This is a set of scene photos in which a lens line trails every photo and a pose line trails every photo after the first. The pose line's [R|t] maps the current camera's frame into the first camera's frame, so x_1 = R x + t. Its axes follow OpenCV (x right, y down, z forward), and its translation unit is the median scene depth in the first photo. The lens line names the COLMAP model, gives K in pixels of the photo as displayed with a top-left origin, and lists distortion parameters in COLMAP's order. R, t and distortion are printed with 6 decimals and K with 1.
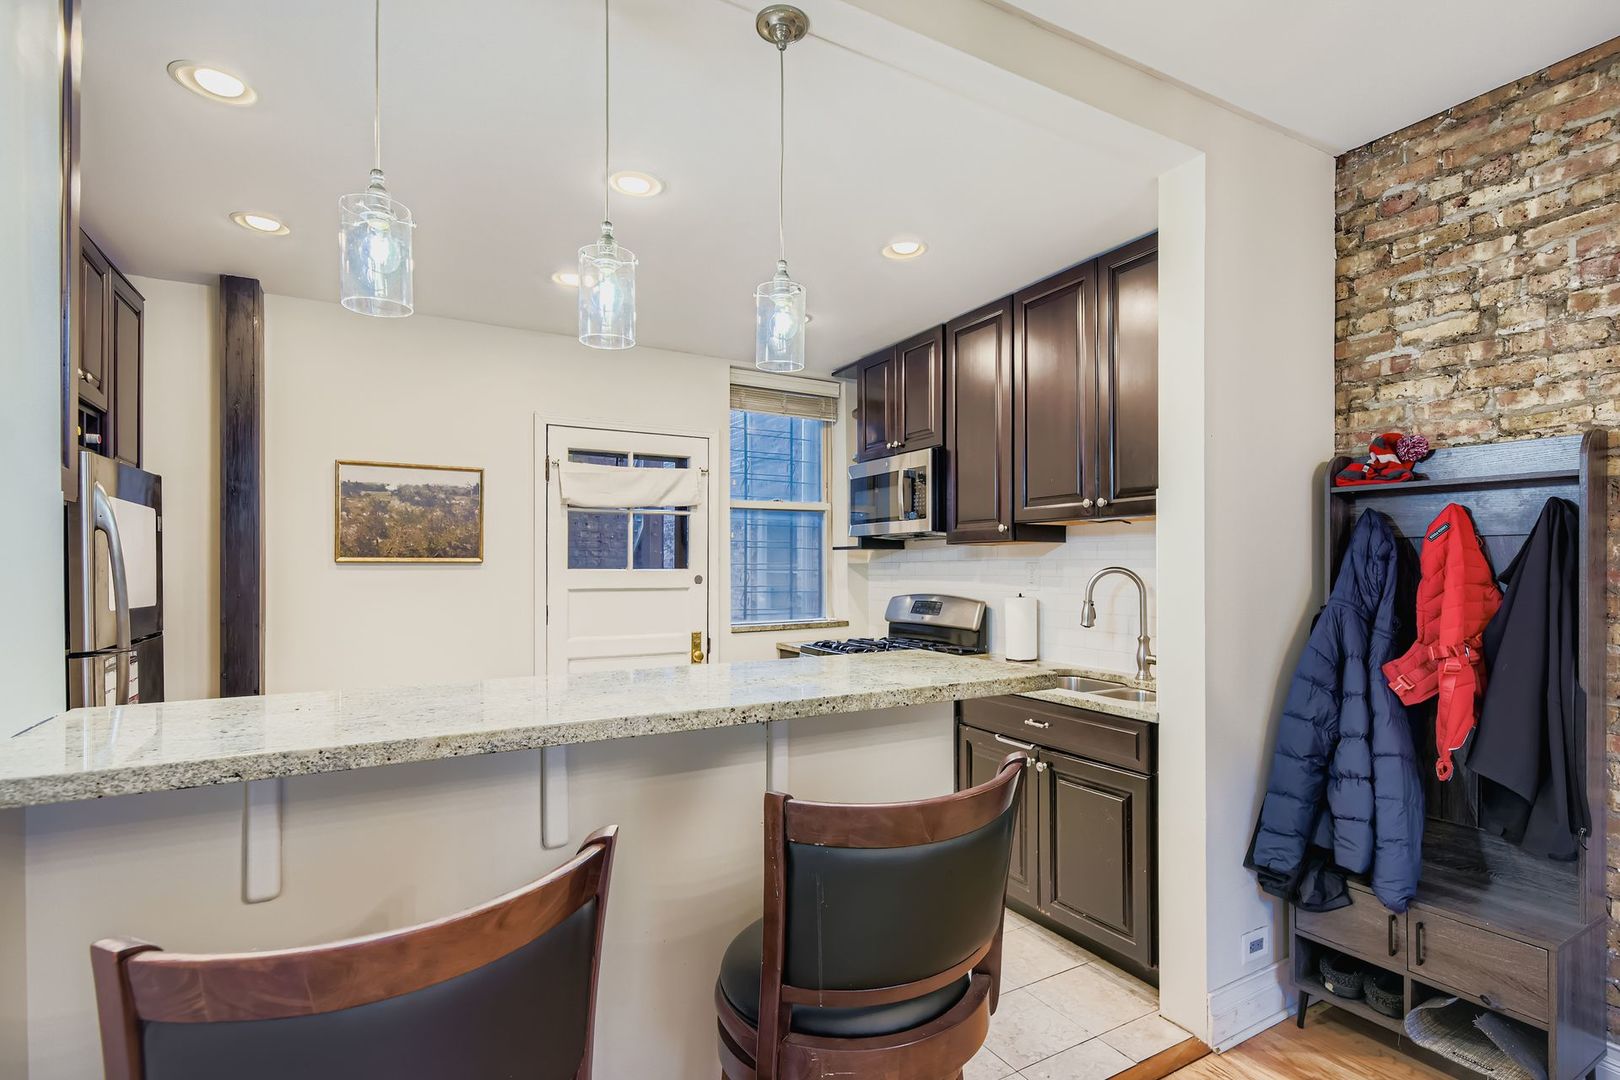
lens RADIAL K [[790.3, 0, 806.3], [0, 790.3, 565.6], [0, 0, 1]] dist [0.005228, -0.002563]
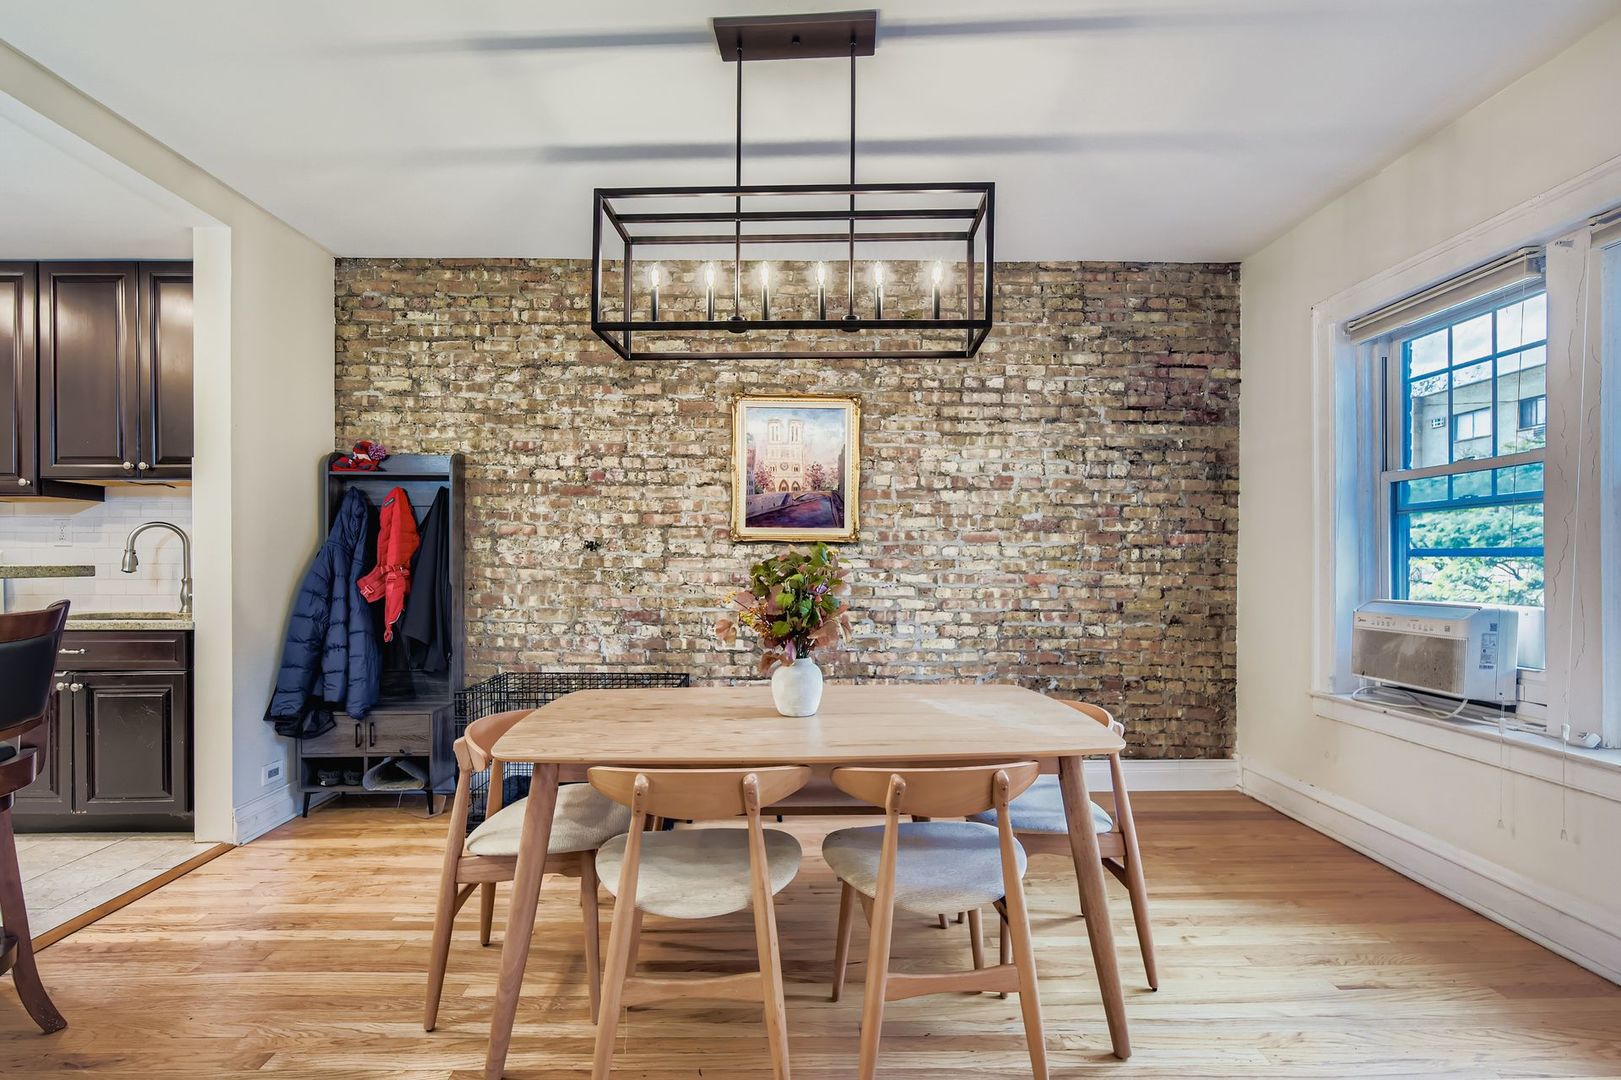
lens RADIAL K [[720.2, 0, 800.7], [0, 720.2, 564.1], [0, 0, 1]] dist [-0.004152, 0.003476]
pose [[0.468156, -0.001283, 0.883645, -0.120996], [0.000066, 0.999999, 0.001417, 0.065125], [-0.883646, -0.000605, 0.468156, -0.379909]]
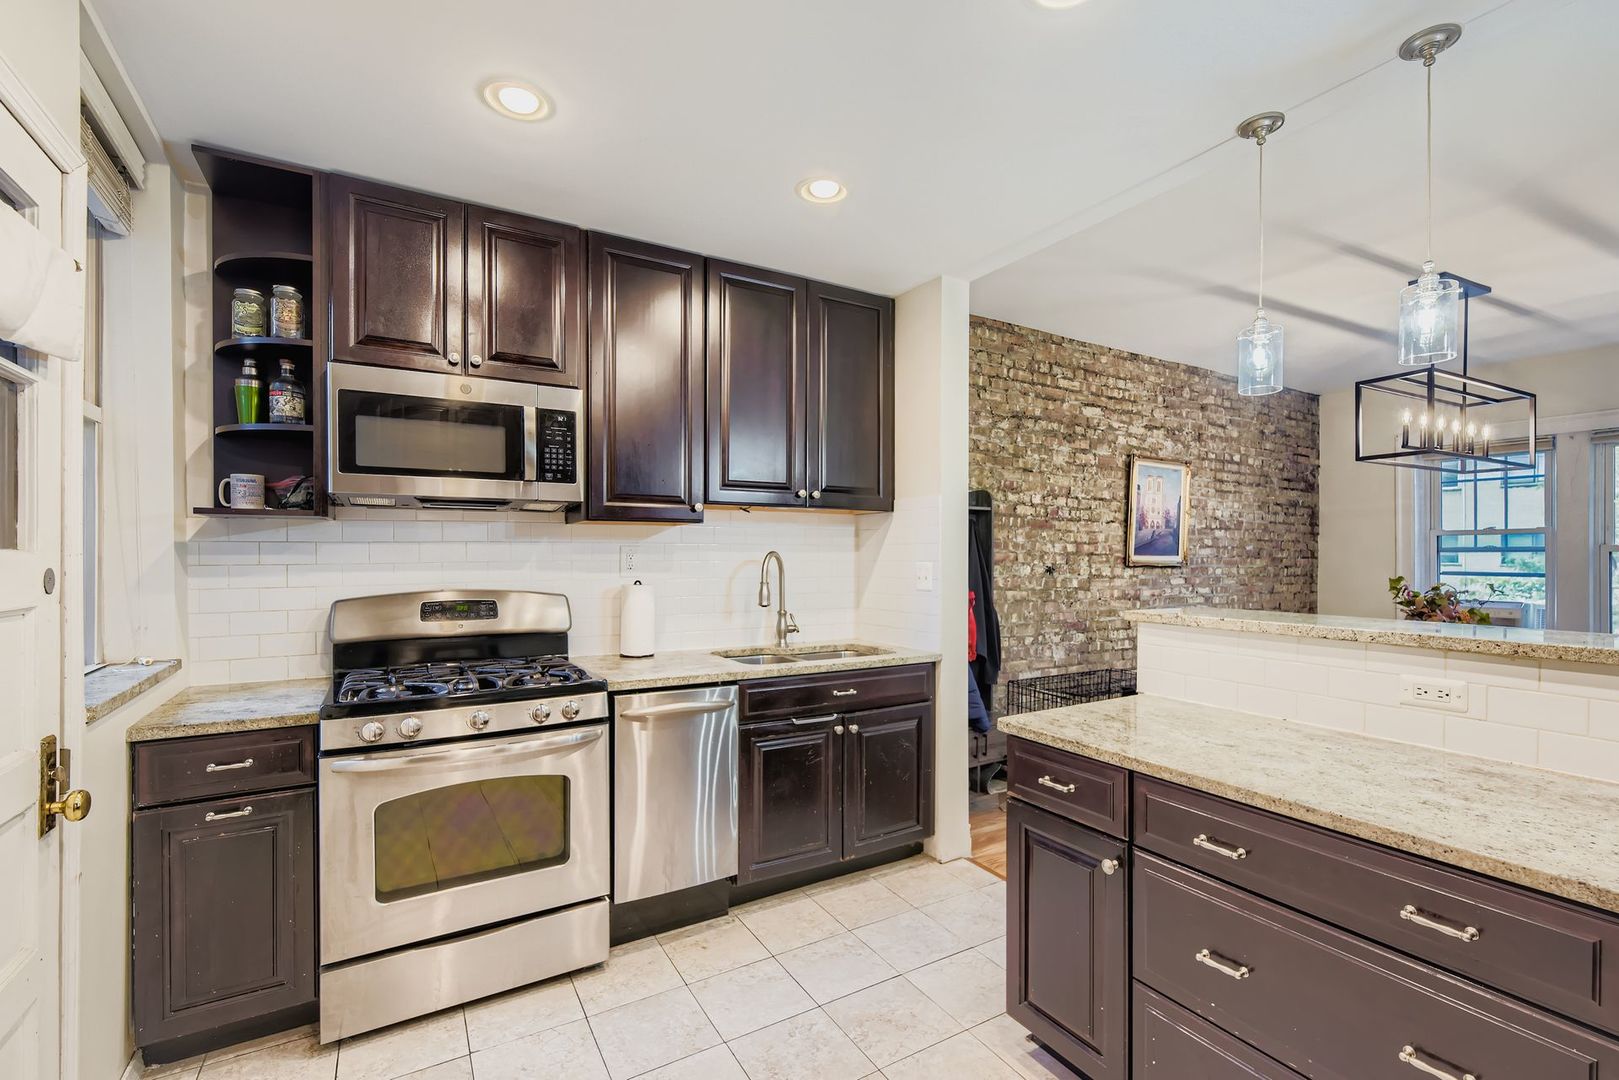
lens RADIAL K [[719.3, 0, 824.5], [0, 719.3, 561.6], [0, 0, 1]] dist [-0.004152, 0.003476]
pose [[-0.040704, -0.006679, 0.999149, -0.646365], [0.000331, 0.999978, 0.006698, 0.010127], [-0.999171, 0.000604, -0.040701, 0.979600]]
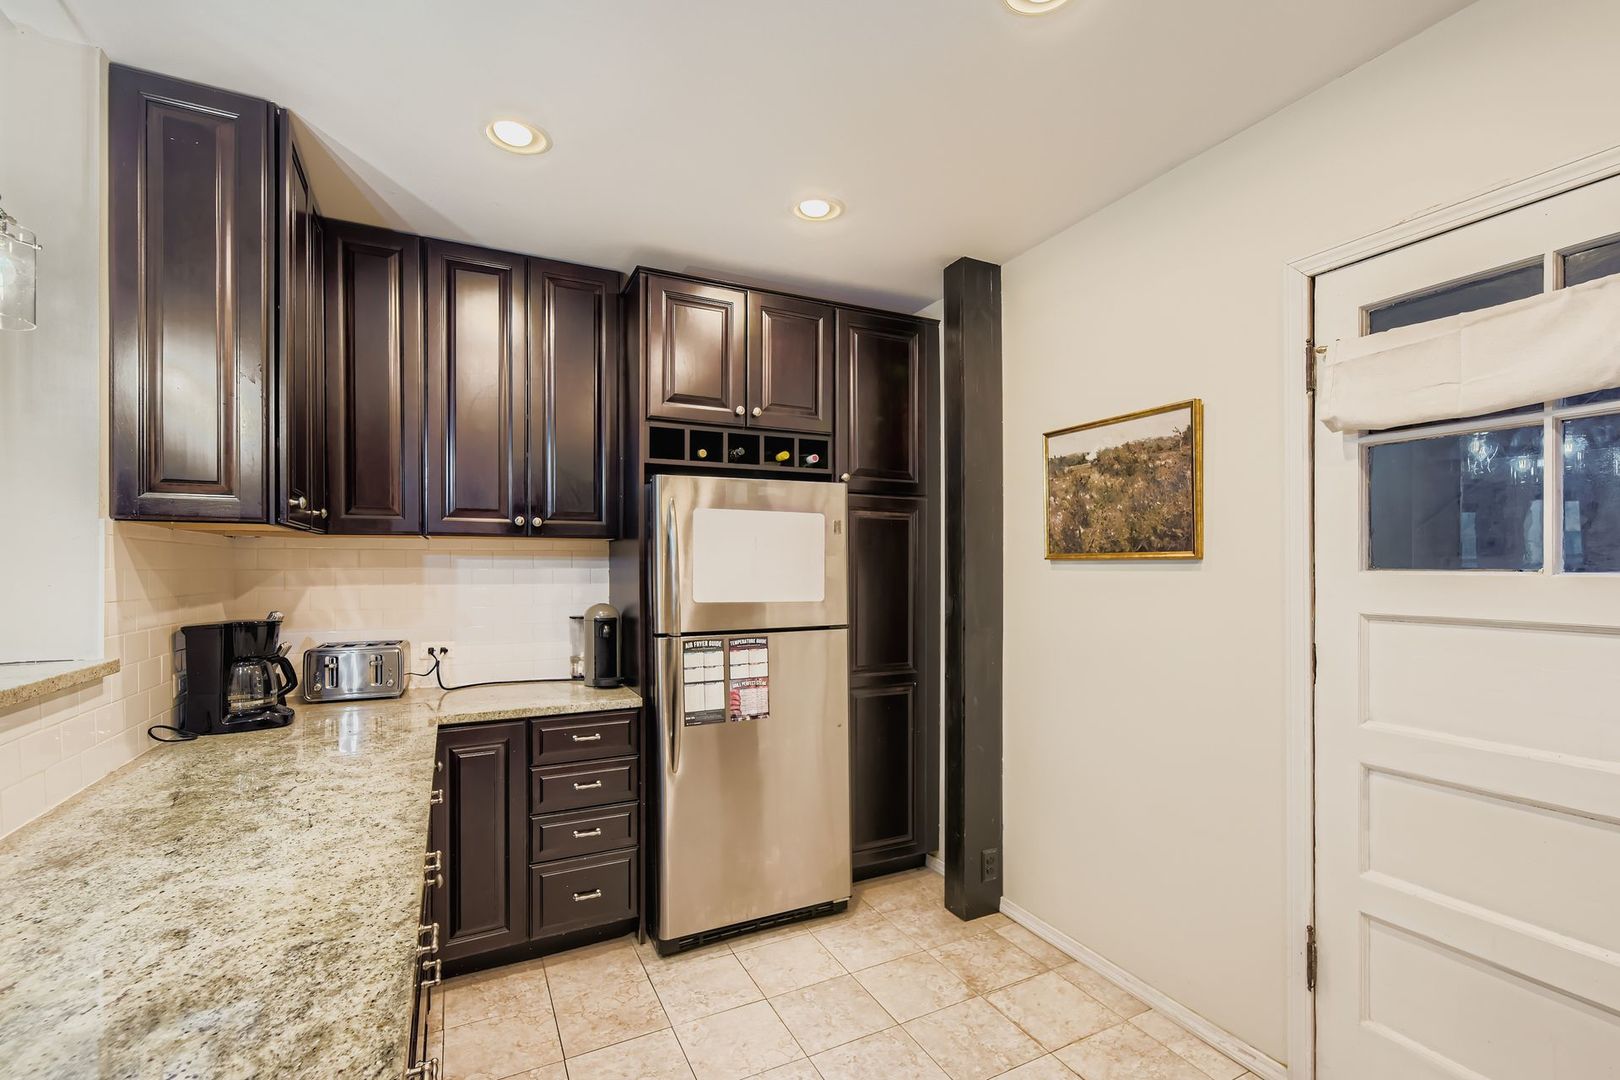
lens RADIAL K [[719.8, 0, 816.3], [0, 719.8, 572.8], [0, 0, 1]] dist [-0.004152, 0.003476]
pose [[-0.029209, 0.008634, -0.999536, 0.166648], [0.001262, 0.999962, 0.008601, 0.001872], [0.999573, -0.001010, -0.029219, 0.916213]]
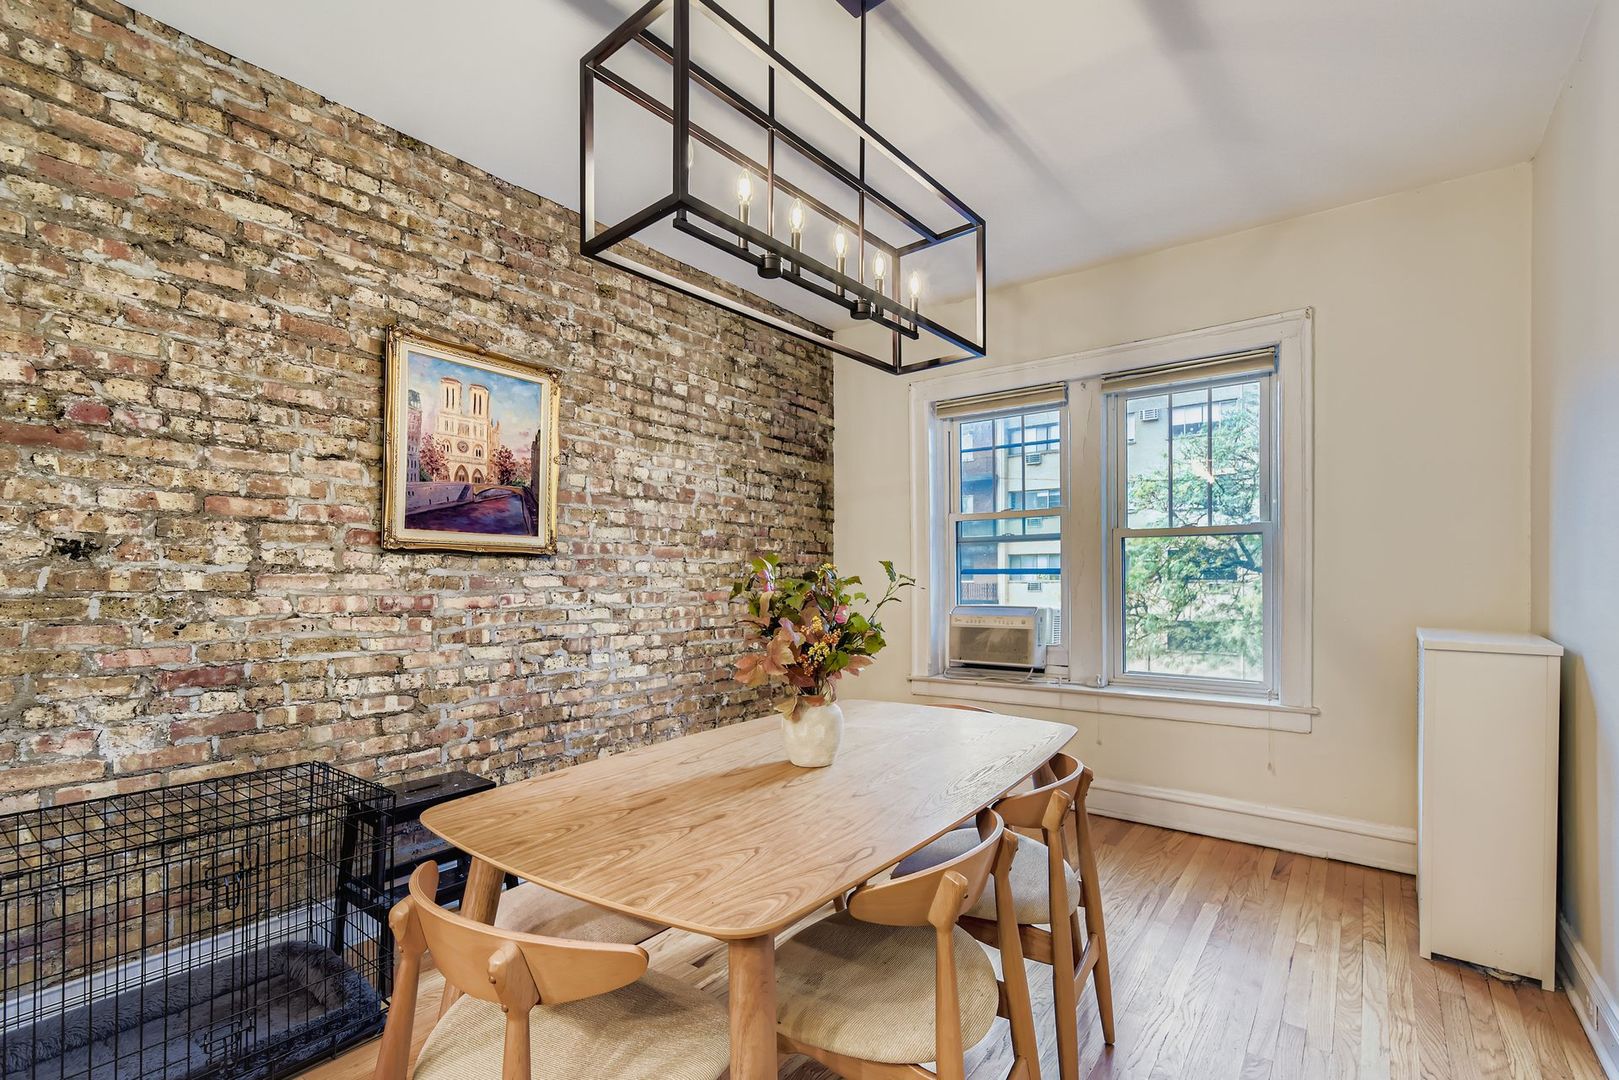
lens RADIAL K [[719.3, 0, 818.0], [0, 719.3, 580.1], [0, 0, 1]] dist [-0.004152, 0.003476]
pose [[-0.407766, 0.000033, 0.913087, -0.031982], [0.004265, 0.999989, 0.001869, 0.063979], [-0.913077, 0.004657, -0.407762, 0.156925]]
